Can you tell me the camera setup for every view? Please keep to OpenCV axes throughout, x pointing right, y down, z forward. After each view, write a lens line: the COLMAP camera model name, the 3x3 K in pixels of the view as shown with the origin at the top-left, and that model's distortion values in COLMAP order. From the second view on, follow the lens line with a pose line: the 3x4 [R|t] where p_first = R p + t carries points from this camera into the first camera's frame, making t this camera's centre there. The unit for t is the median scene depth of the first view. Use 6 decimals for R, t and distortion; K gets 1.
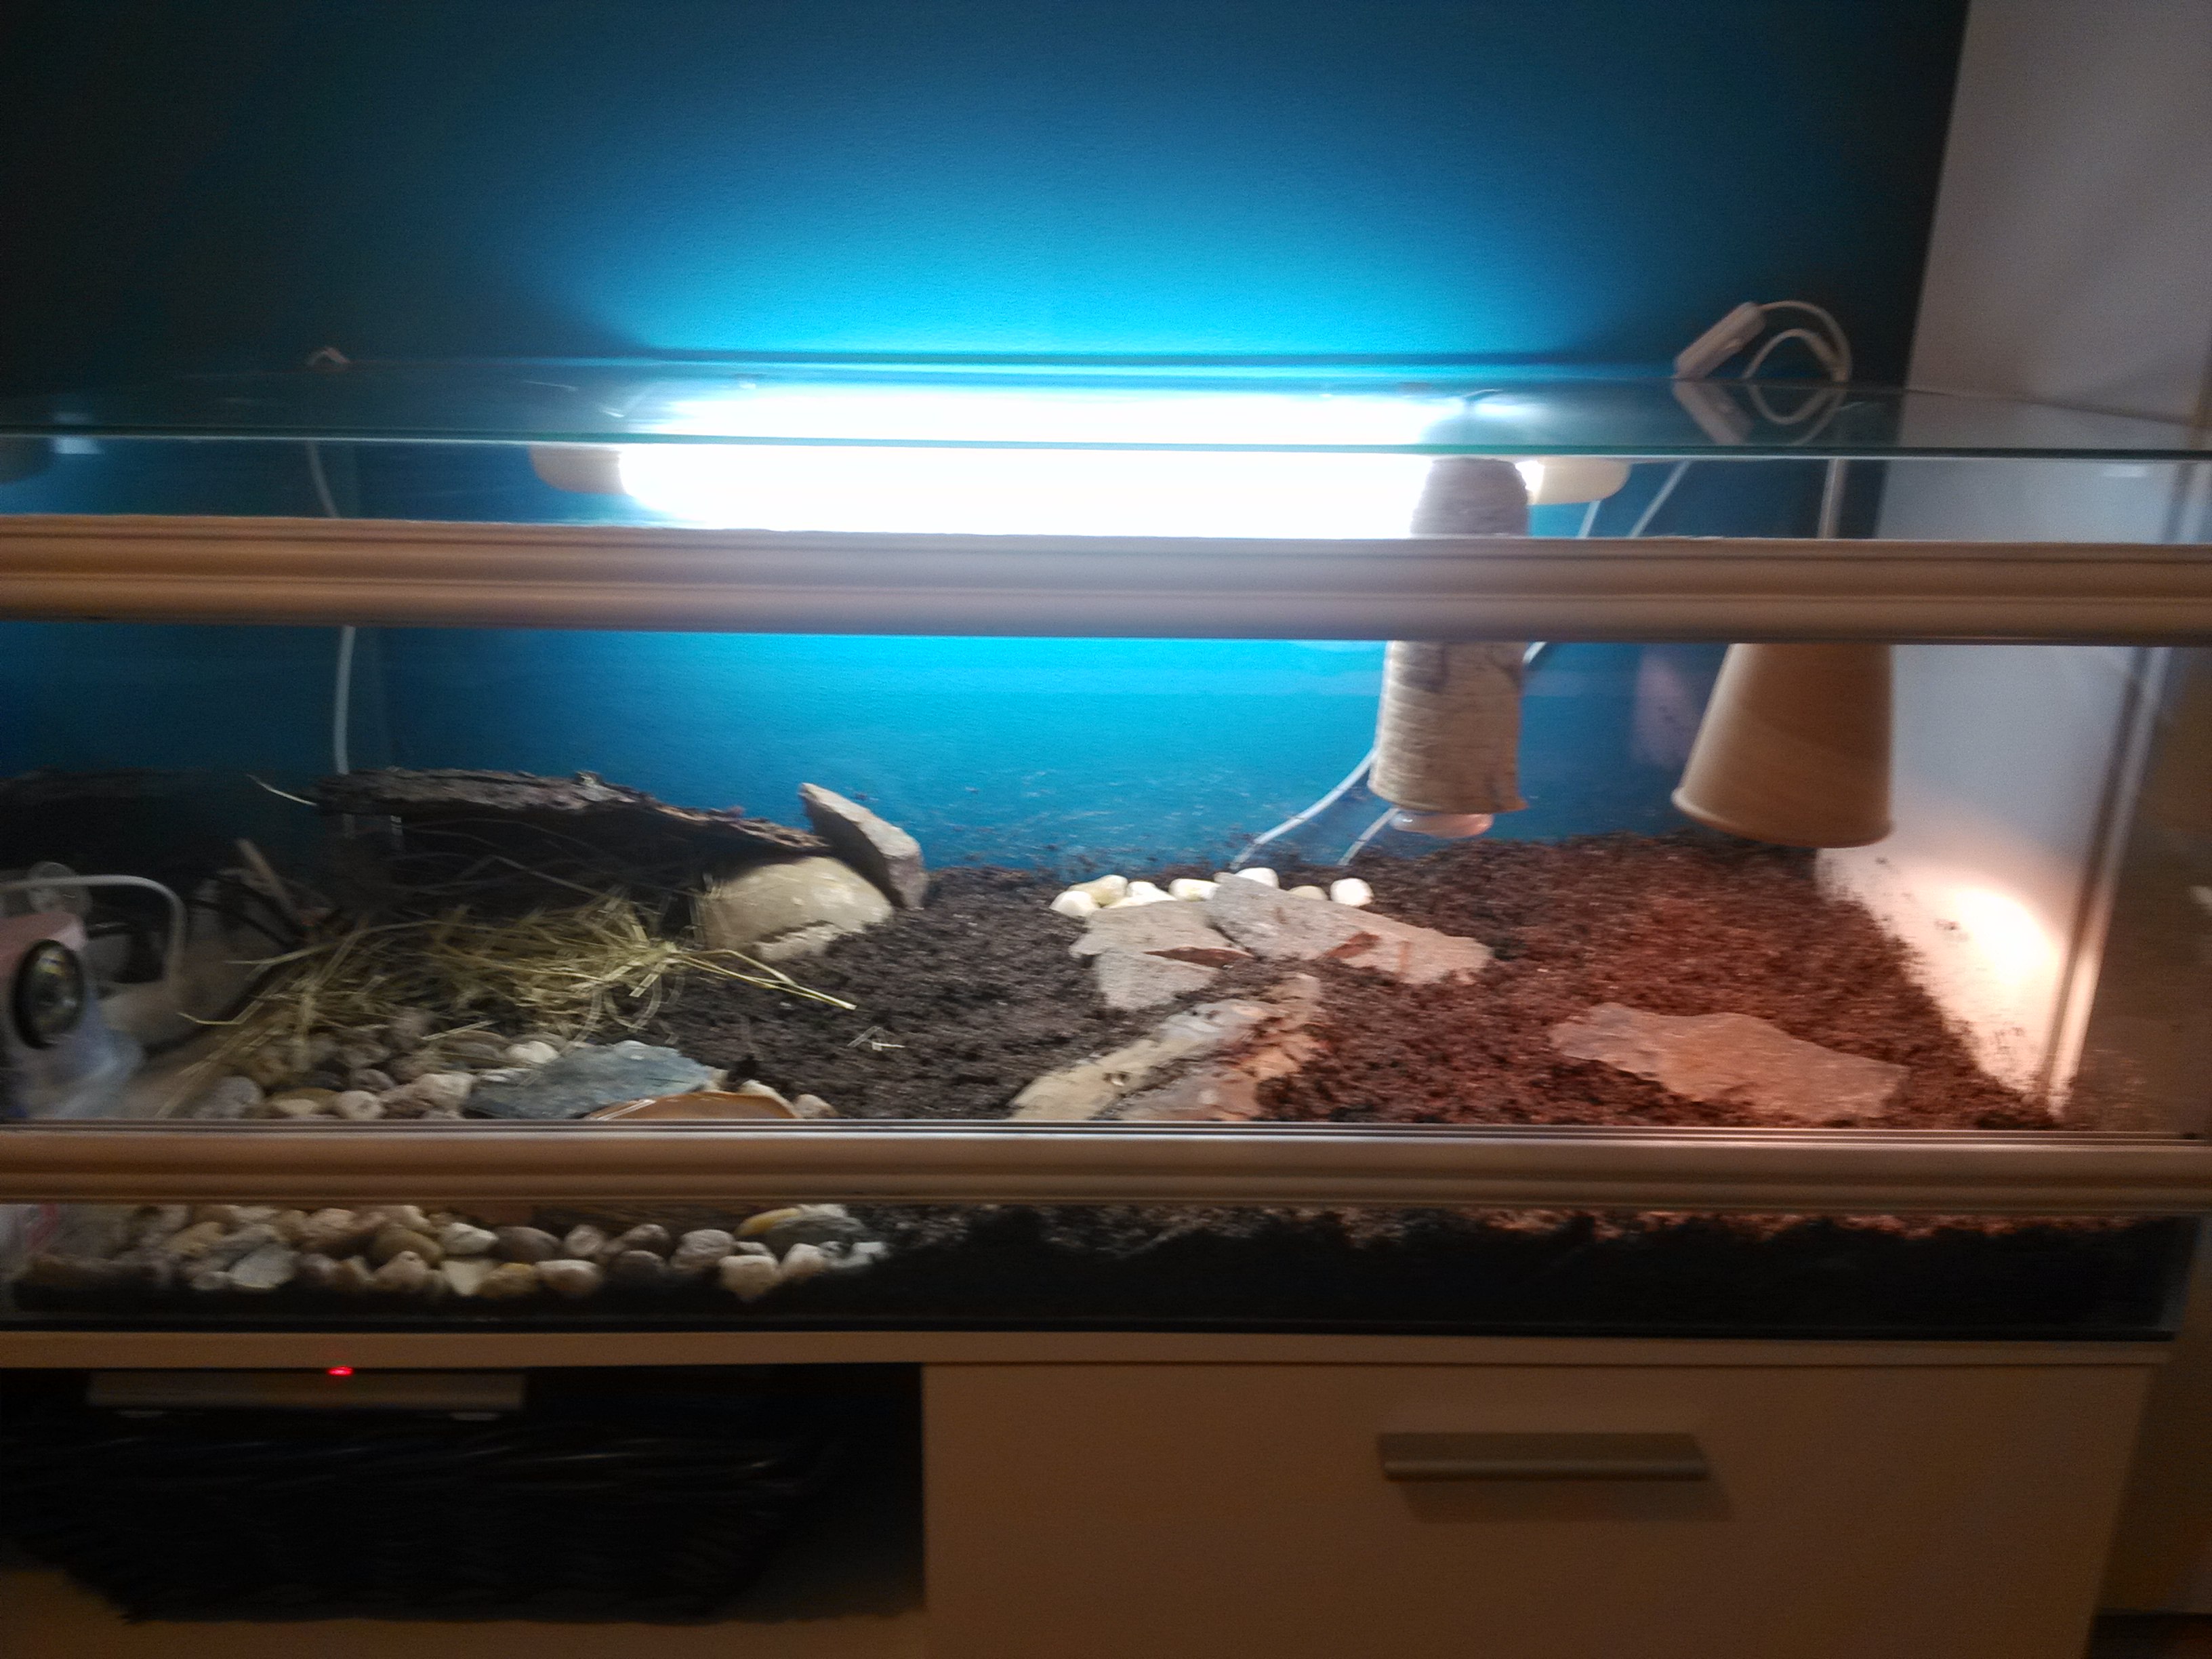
lens RADIAL K [[1739.1, 0, 1095.3], [0, 1739.1, 840.5], [0, 0, 1]] dist [0.128241, -0.200524]
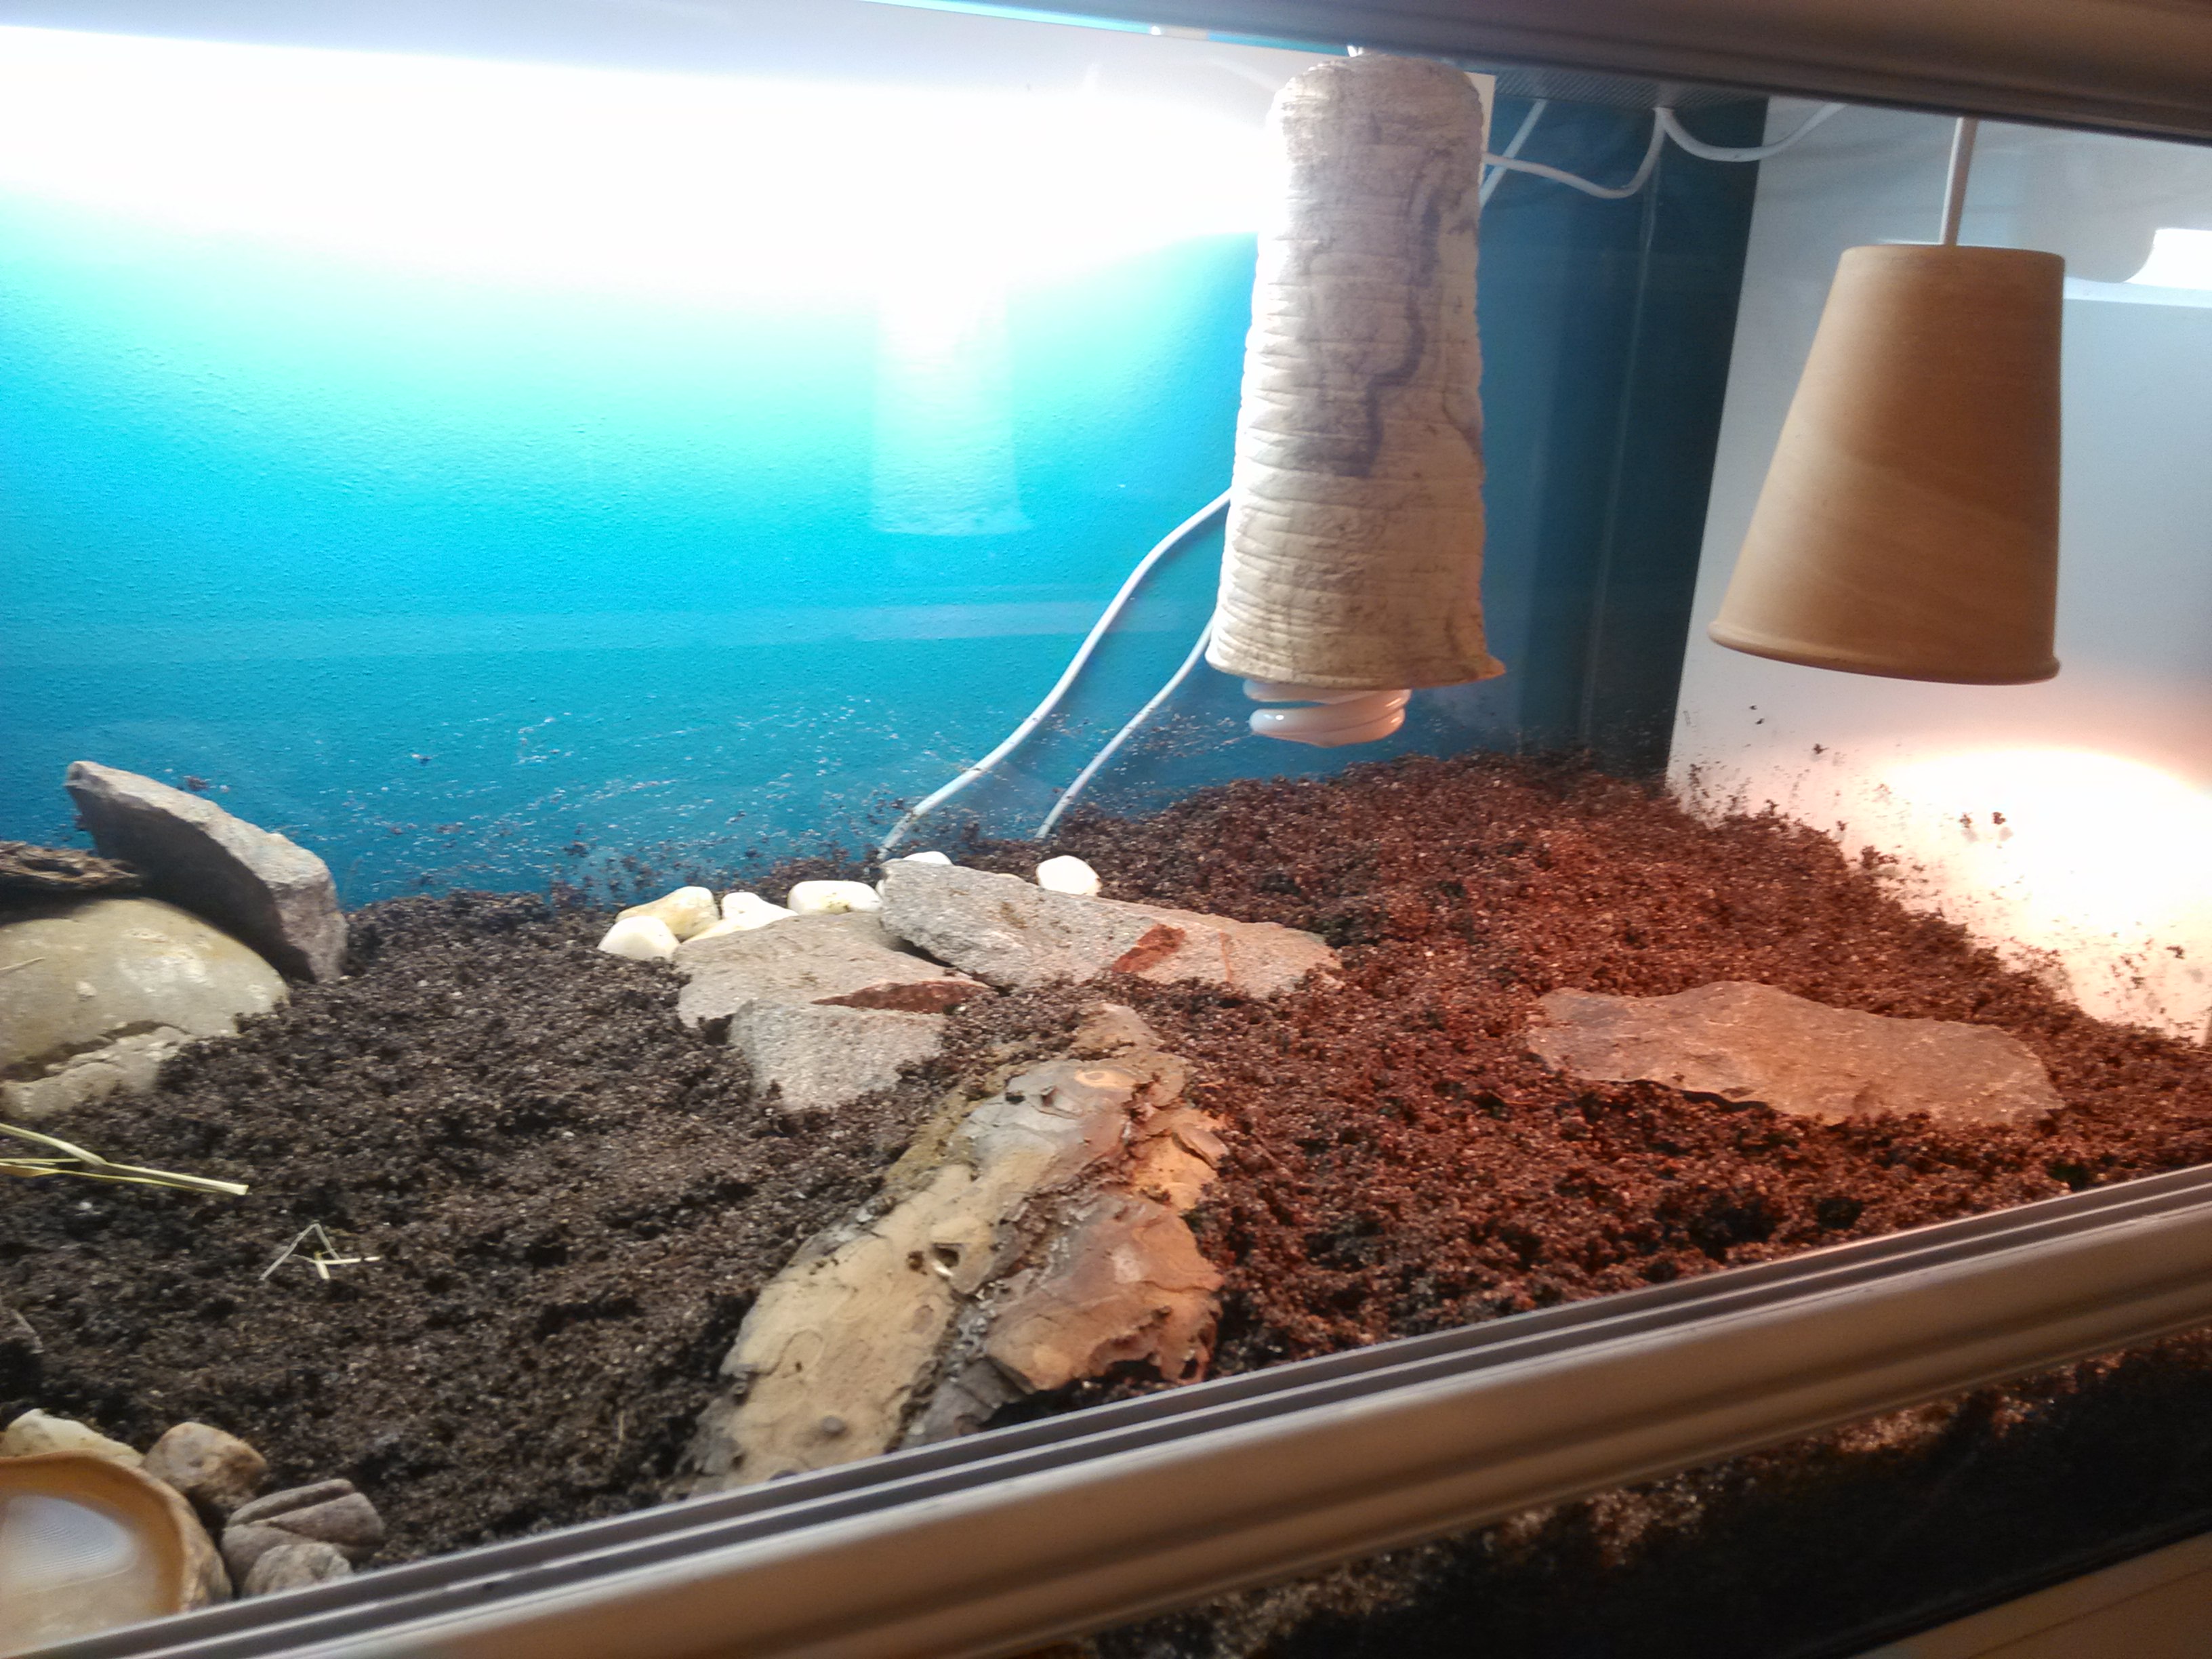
lens RADIAL K [[1739.1, 0, 1095.3], [0, 1739.1, 840.5], [0, 0, 1]] dist [0.128241, -0.200524]
pose [[0.923795, -0.086536, 0.372981, -0.095005], [0.097217, 0.995214, -0.009883, 0.027080], [-0.370341, 0.045390, 0.927786, 0.449063]]
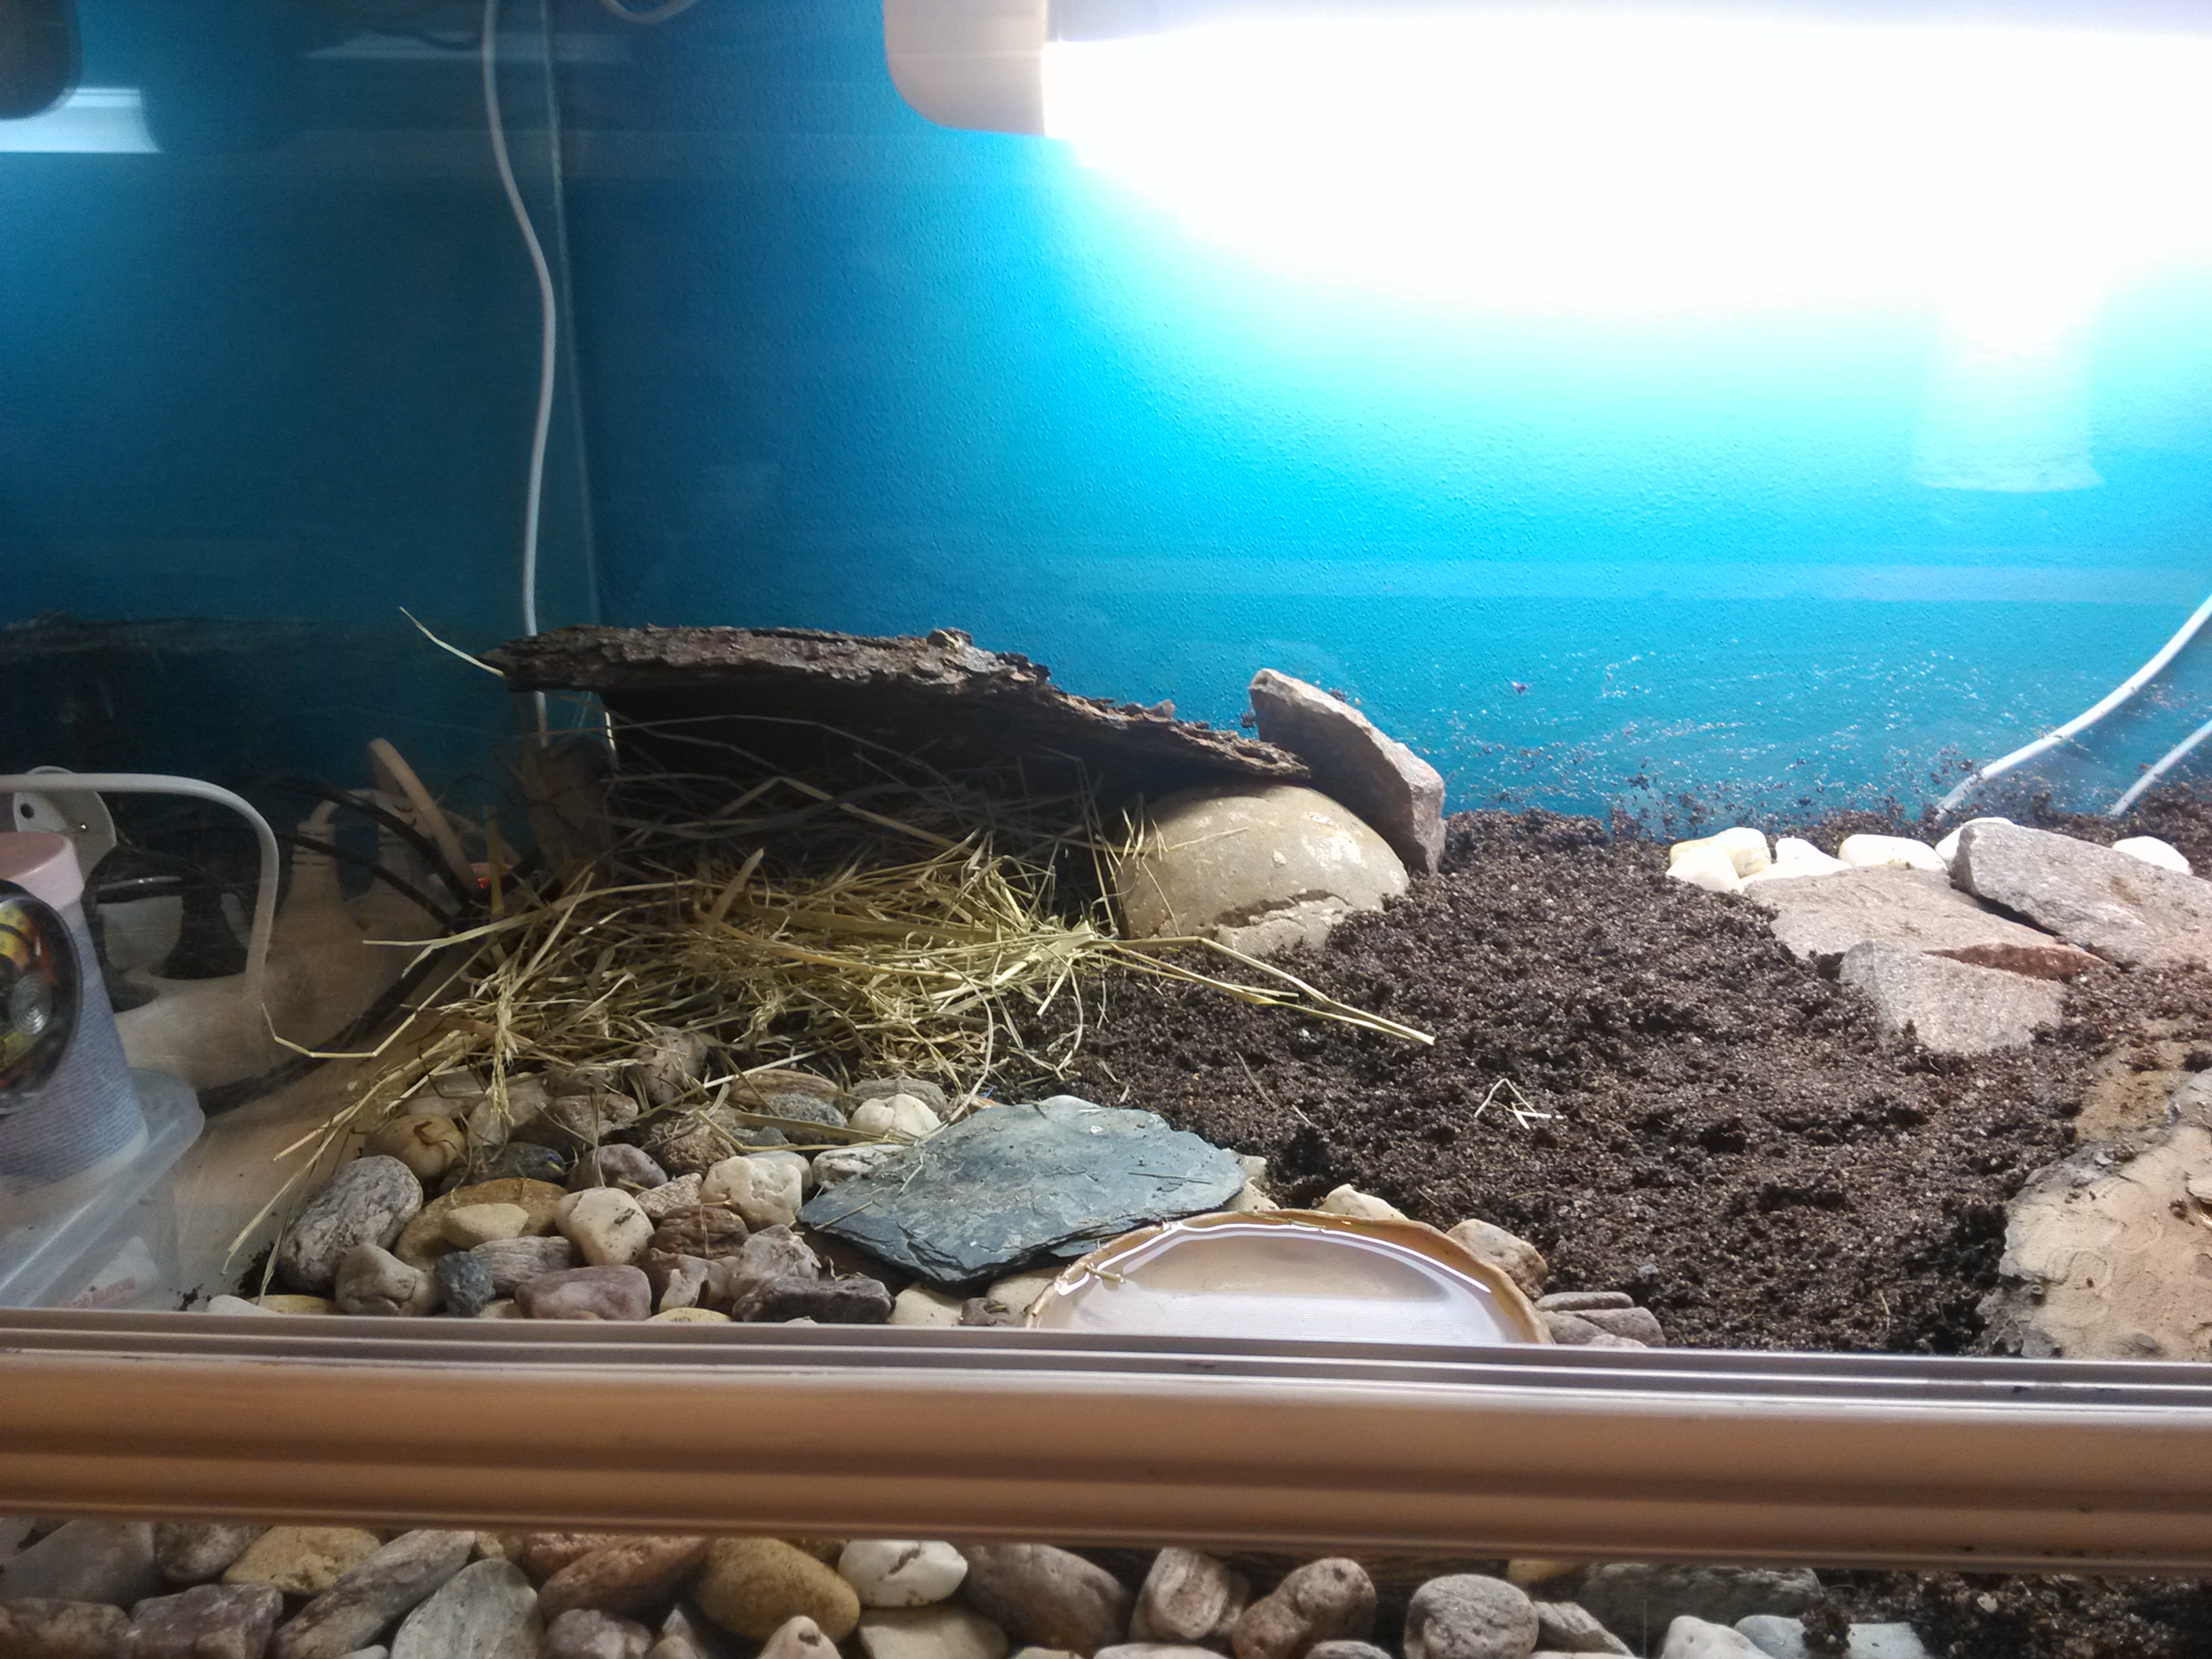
lens RADIAL K [[1739.1, 0, 1095.3], [0, 1739.1, 840.5], [0, 0, 1]] dist [0.128241, -0.200524]
pose [[0.999418, 0.010235, -0.032538, -0.225325], [-0.010403, 0.999933, -0.005026, 0.034309], [0.032484, 0.005362, 0.999458, 0.424974]]
